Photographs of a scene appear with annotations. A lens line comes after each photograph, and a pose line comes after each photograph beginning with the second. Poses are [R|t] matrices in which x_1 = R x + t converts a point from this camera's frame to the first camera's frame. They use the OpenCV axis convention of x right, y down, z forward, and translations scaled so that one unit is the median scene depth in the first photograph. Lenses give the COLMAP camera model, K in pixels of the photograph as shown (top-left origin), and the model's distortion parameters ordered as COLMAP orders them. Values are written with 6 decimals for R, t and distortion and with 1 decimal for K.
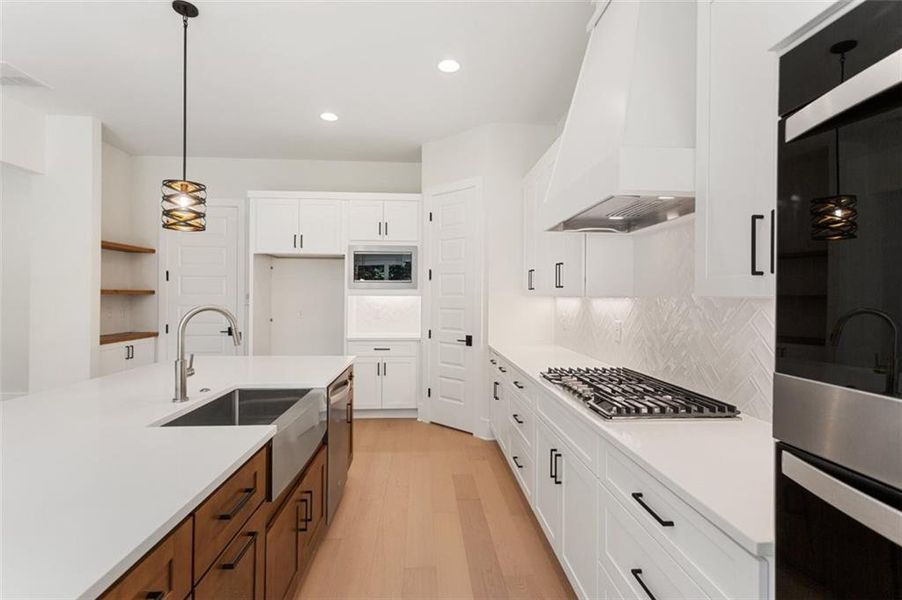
lens RADIAL K [[429.4, 0, 451.0], [0, 429.4, 300.0], [0, 0, 1]] dist [-0.001443, 0.000784]
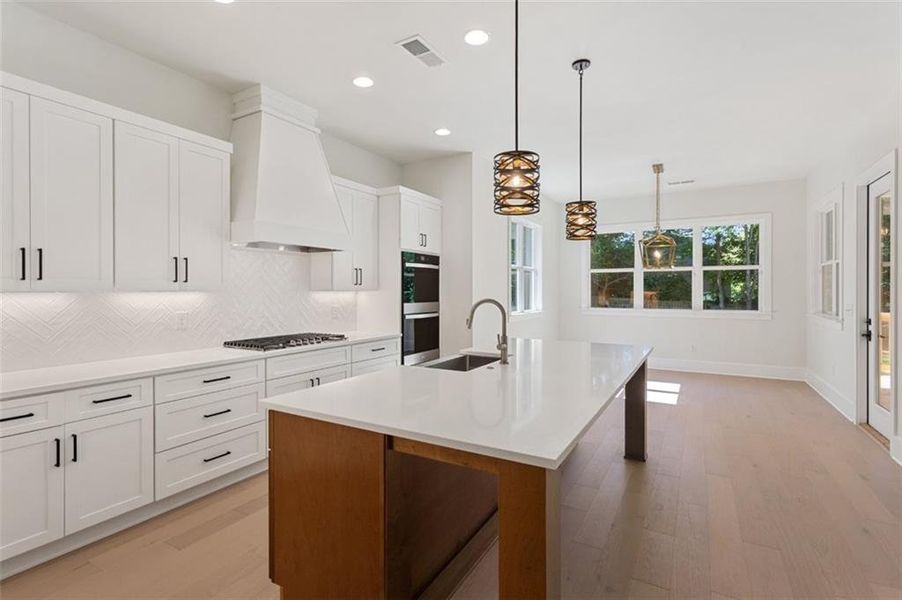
lens RADIAL K [[428.2, 0, 450.0], [0, 428.2, 292.9], [0, 0, 1]] dist [-0.000279, 0.000161]
pose [[-0.834792, -0.009464, 0.550484, -0.520396], [-0.000167, 0.999857, 0.016936, -0.013163], [-0.550566, 0.014046, -0.834674, 0.940737]]
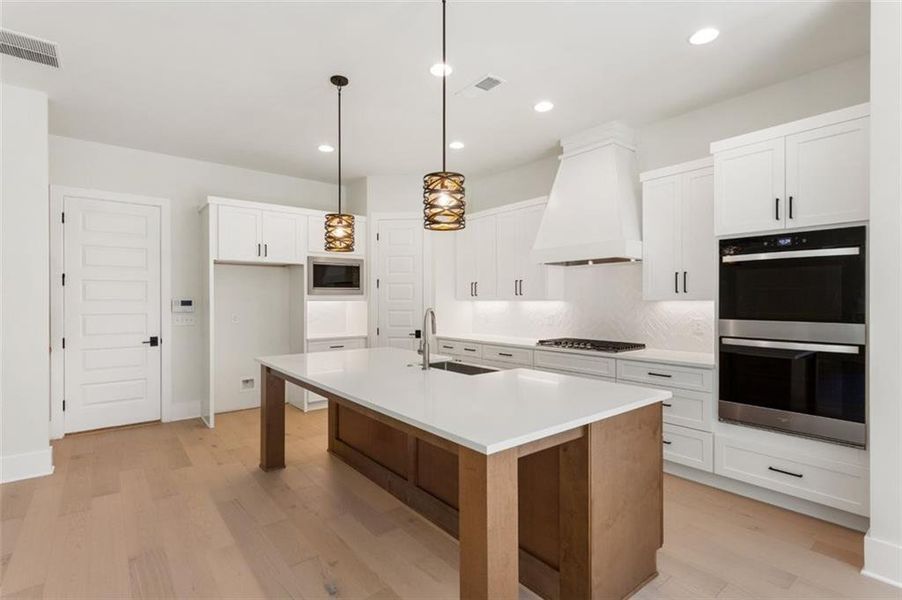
lens RADIAL K [[429.4, 0, 451.0], [0, 429.4, 300.0], [0, 0, 1]] dist [-0.001443, 0.000784]
pose [[0.813383, -0.008660, 0.581664, -0.592989], [0.012981, 0.999910, -0.003264, -0.004369], [-0.581583, 0.010205, 0.813423, -0.131051]]
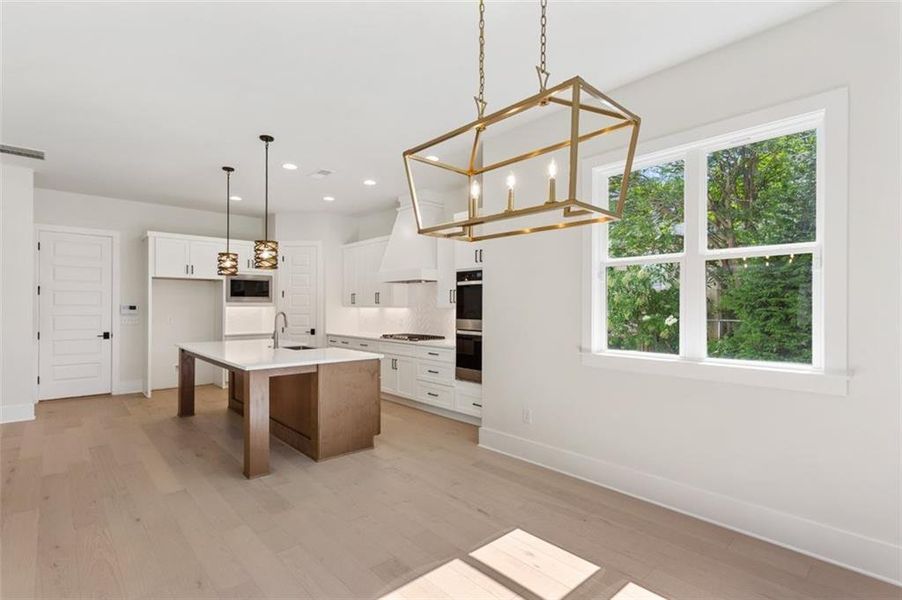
lens RADIAL K [[433.4, 0, 451.9], [0, 433.4, 304.5], [0, 0, 1]] dist [-0.001948, -0.000868]
pose [[0.774881, -0.001225, 0.632106, -0.593585], [0.007131, 0.999951, -0.006804, -0.001988], [-0.632067, 0.009779, 0.774852, -0.697689]]
